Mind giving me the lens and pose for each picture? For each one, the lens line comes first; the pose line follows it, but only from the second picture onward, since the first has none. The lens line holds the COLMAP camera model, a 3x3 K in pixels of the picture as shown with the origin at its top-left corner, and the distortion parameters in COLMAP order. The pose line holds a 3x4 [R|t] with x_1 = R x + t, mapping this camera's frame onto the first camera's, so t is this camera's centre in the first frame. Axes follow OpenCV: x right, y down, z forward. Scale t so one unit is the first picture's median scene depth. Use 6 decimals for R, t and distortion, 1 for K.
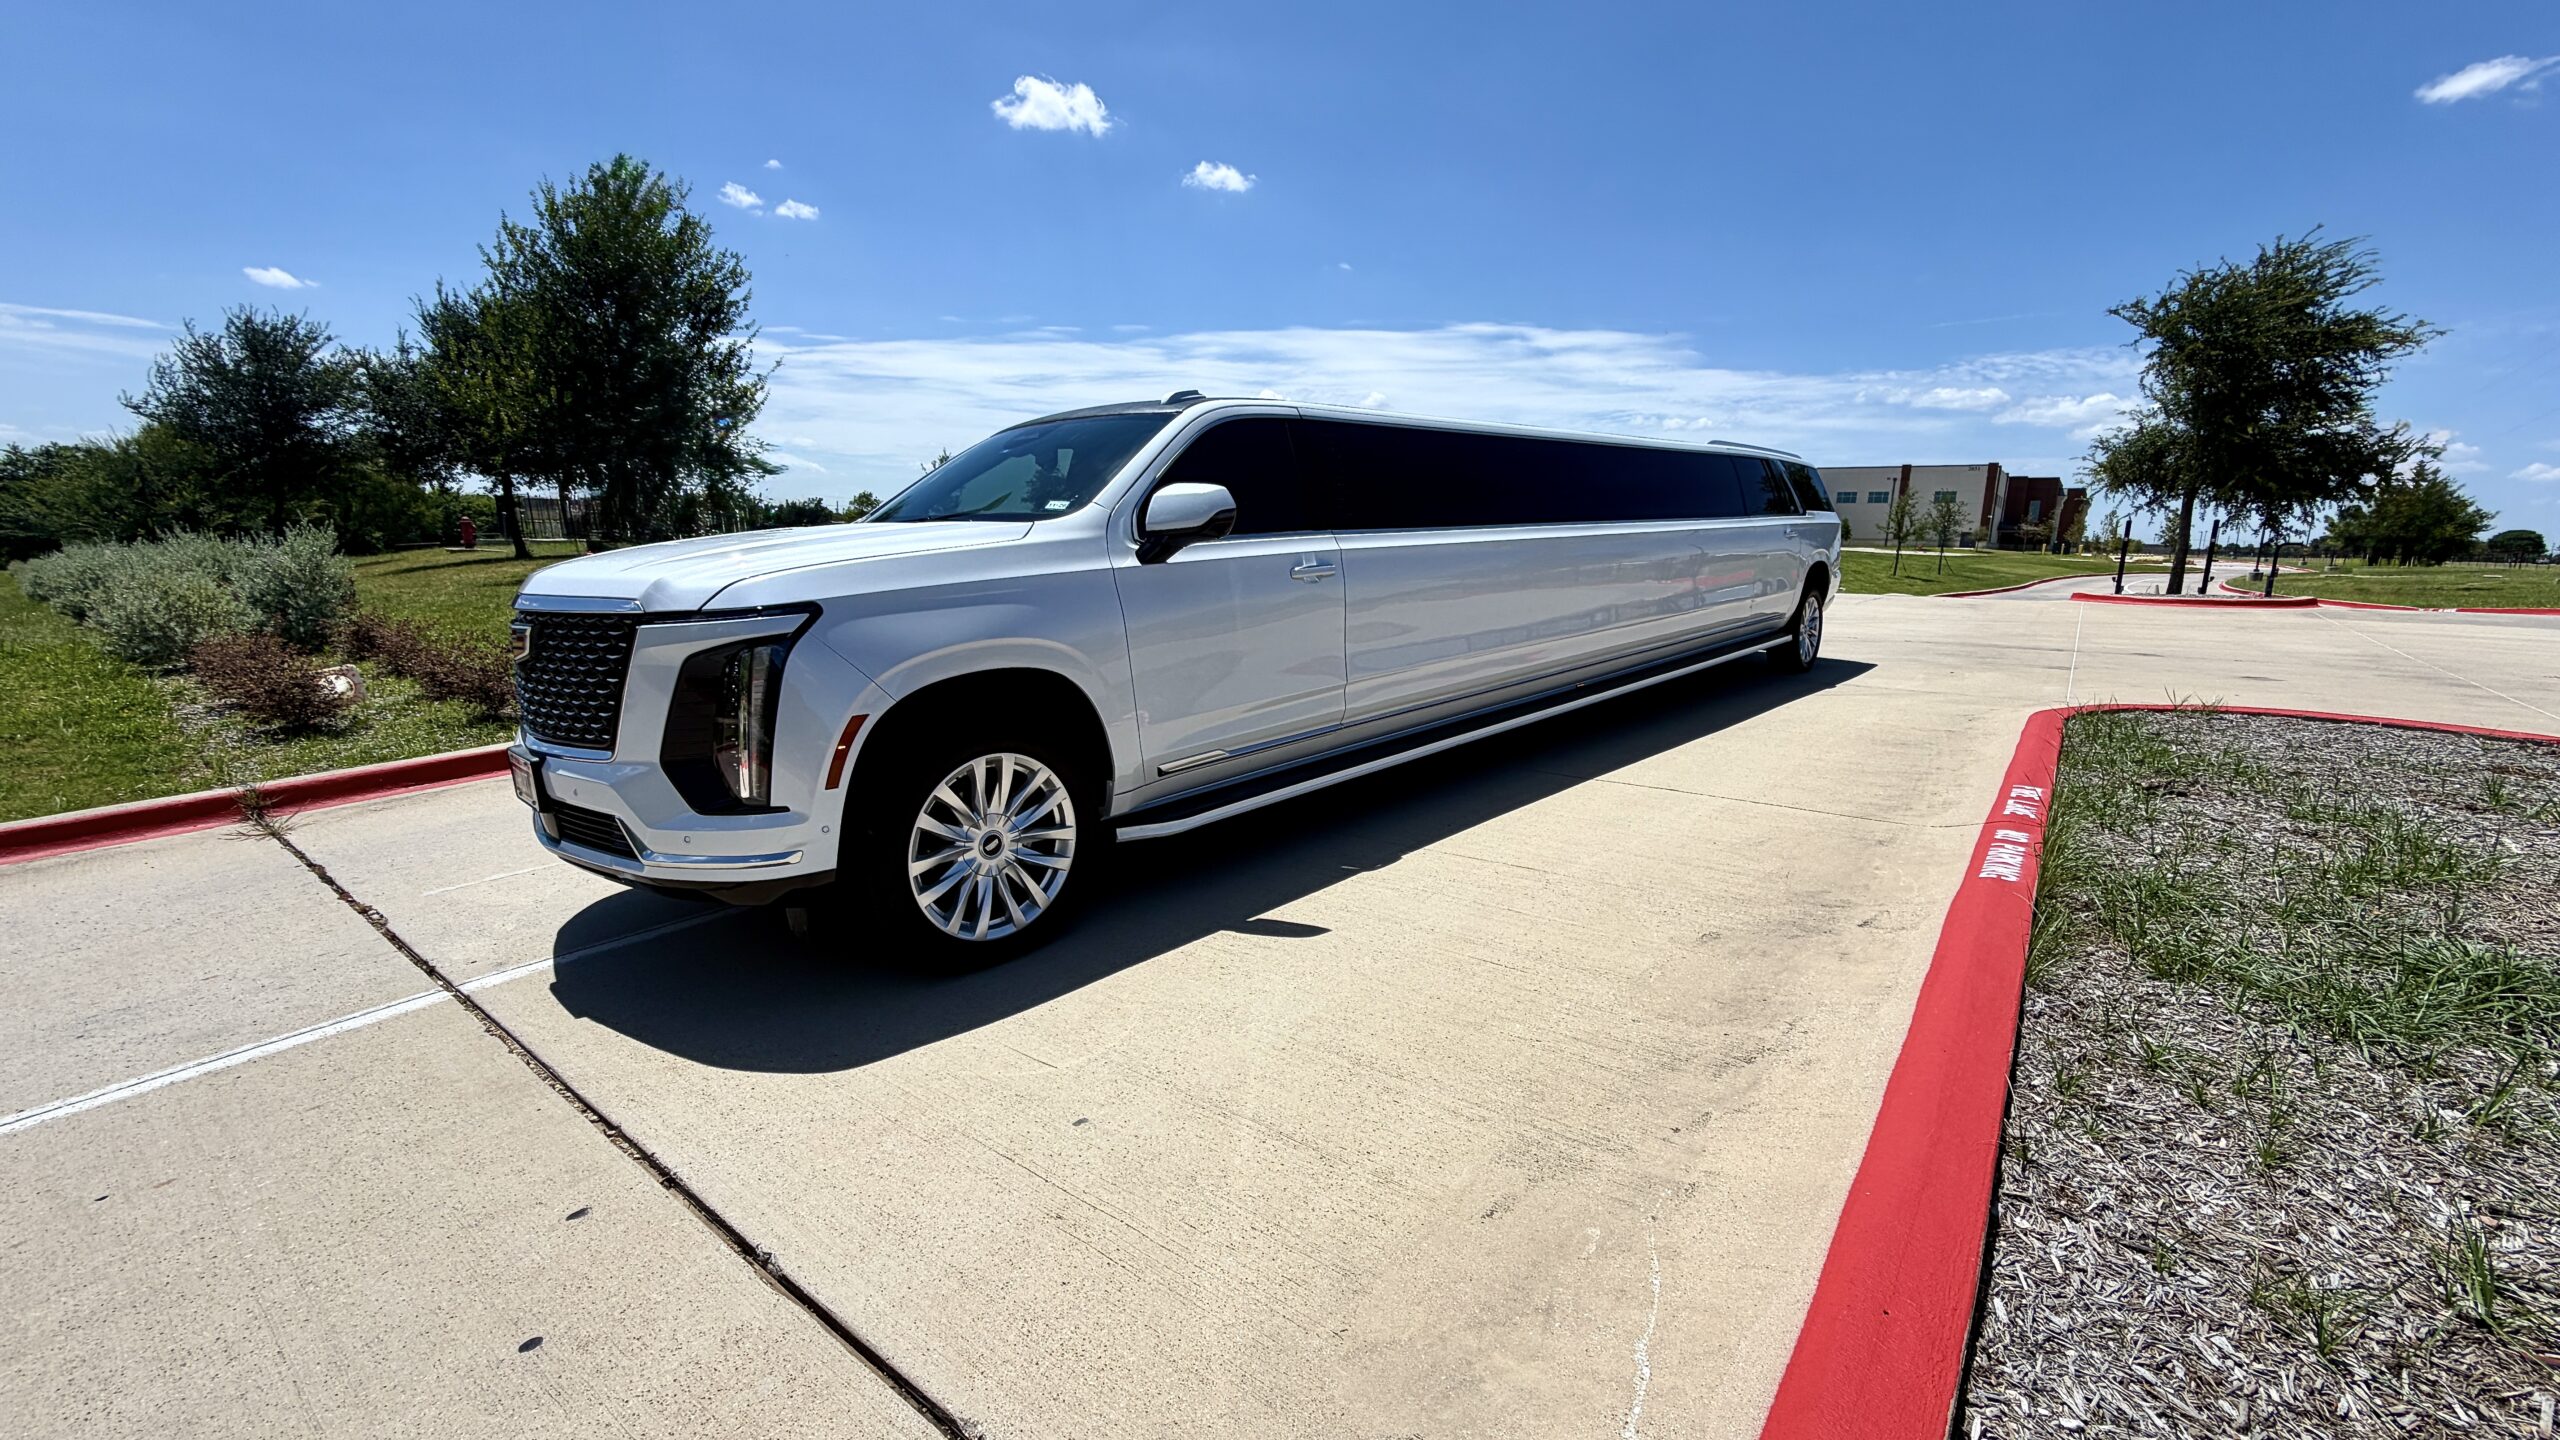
lens RADIAL K [[1030.2, 0, 1286.3], [0, 1030.2, 716.3], [0, 0, 1]] dist [0.004420, 0.000069]
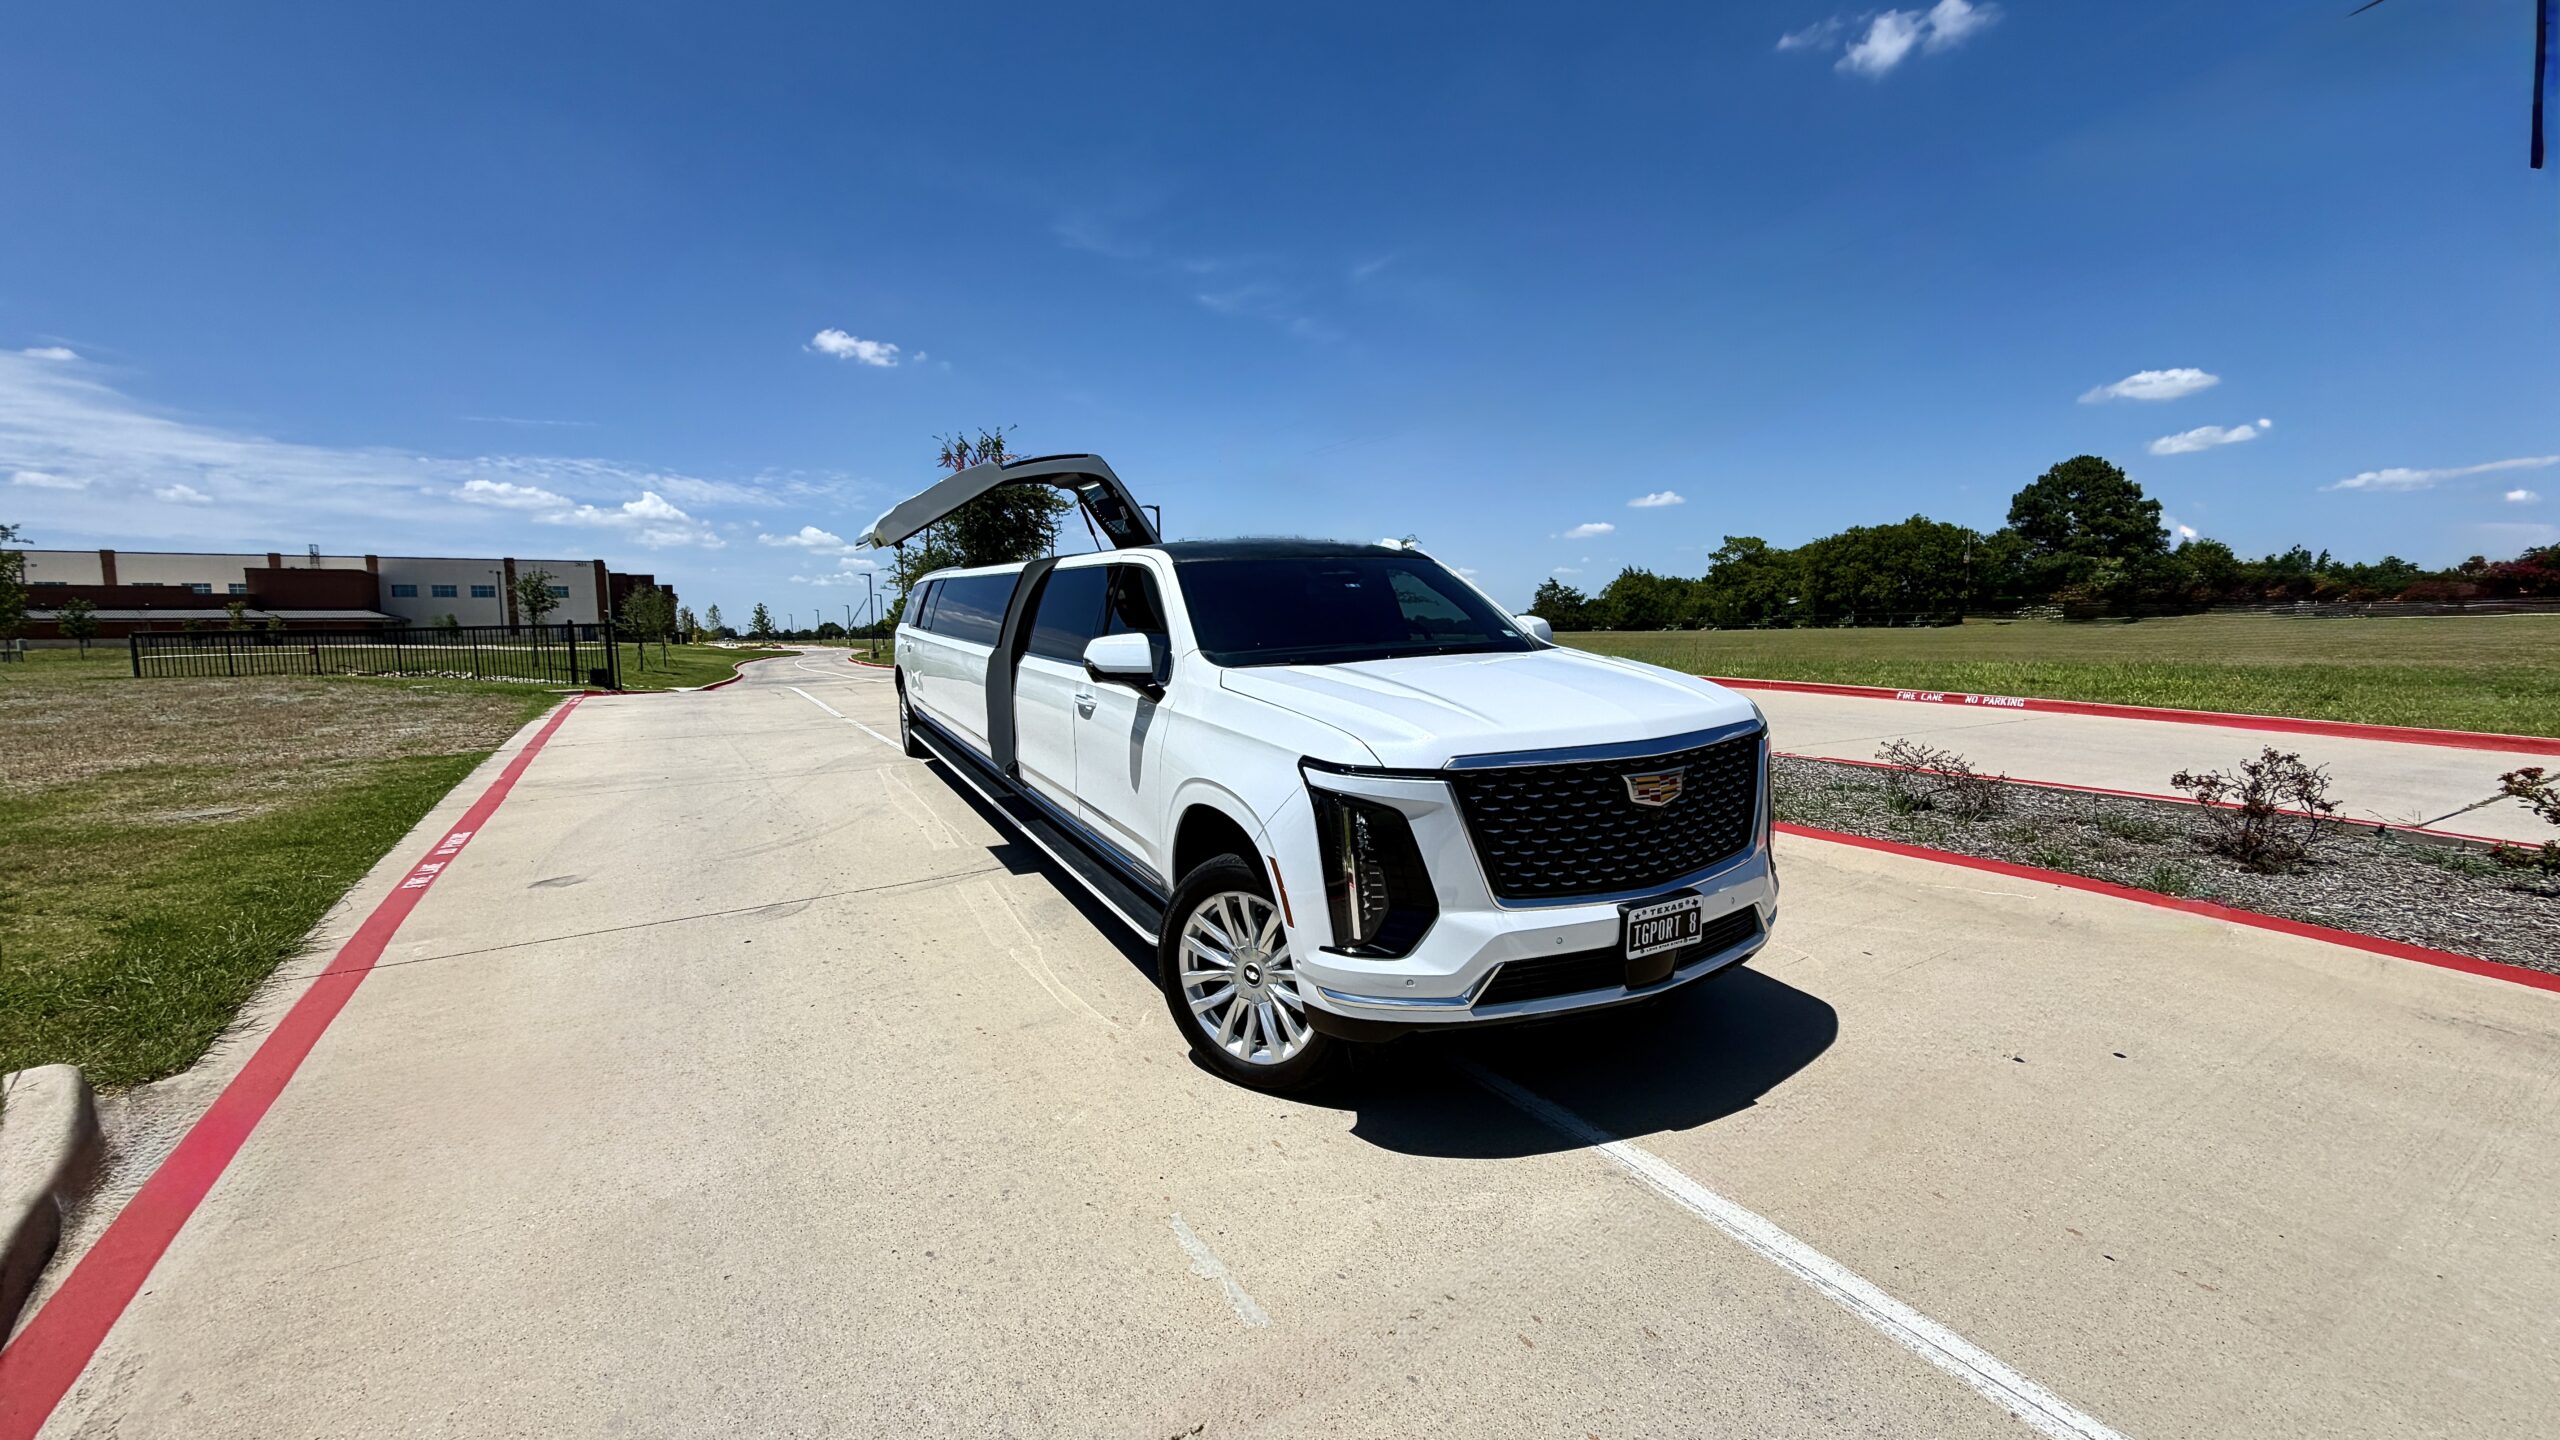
lens RADIAL K [[1019.6, 0, 1276.0], [0, 1019.6, 722.4], [0, 0, 1]] dist [-0.000144, 0.000316]
pose [[0.355750, -0.108744, 0.928233, -0.290111], [0.183752, 0.981960, 0.044614, -0.040256], [-0.916339, 0.154694, 0.369314, 0.158586]]
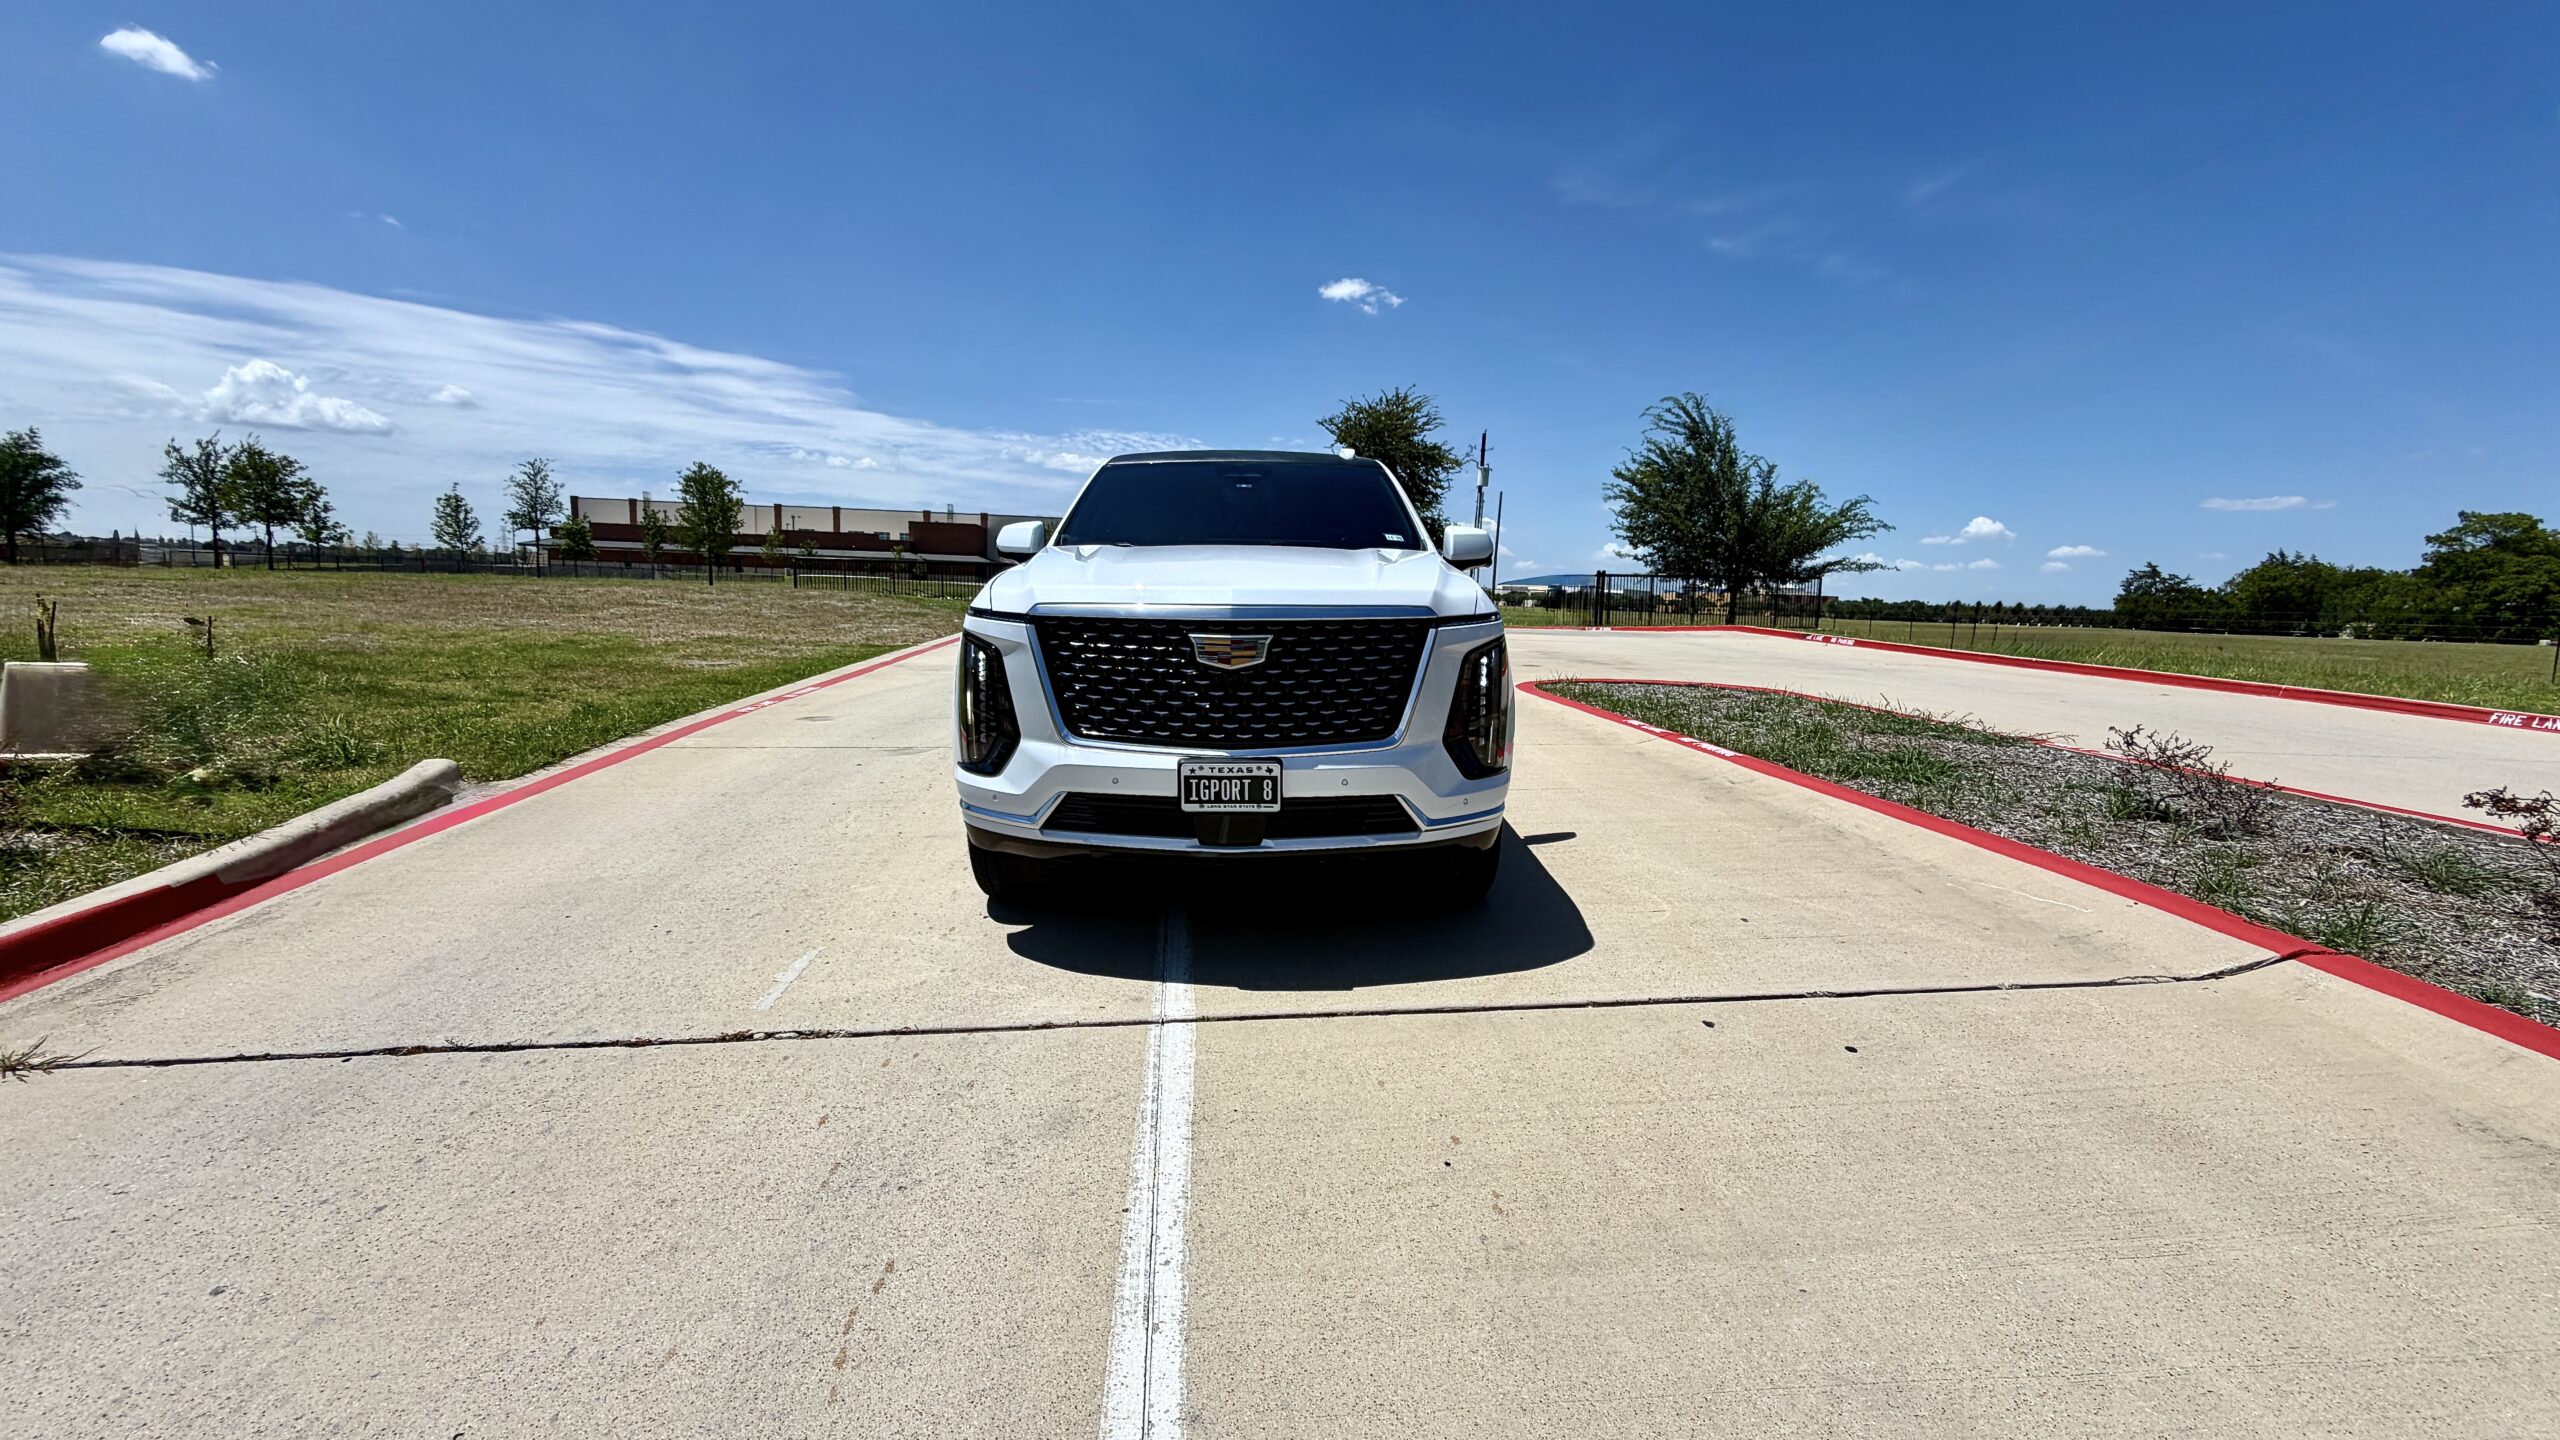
lens RADIAL K [[1019.6, 0, 1276.0], [0, 1019.6, 722.4], [0, 0, 1]] dist [-0.000144, 0.000316]
pose [[0.730864, -0.077375, 0.678123, -0.229177], [0.096551, 0.995283, 0.009503, -0.001527], [-0.675659, 0.058528, 0.734887, 0.038926]]
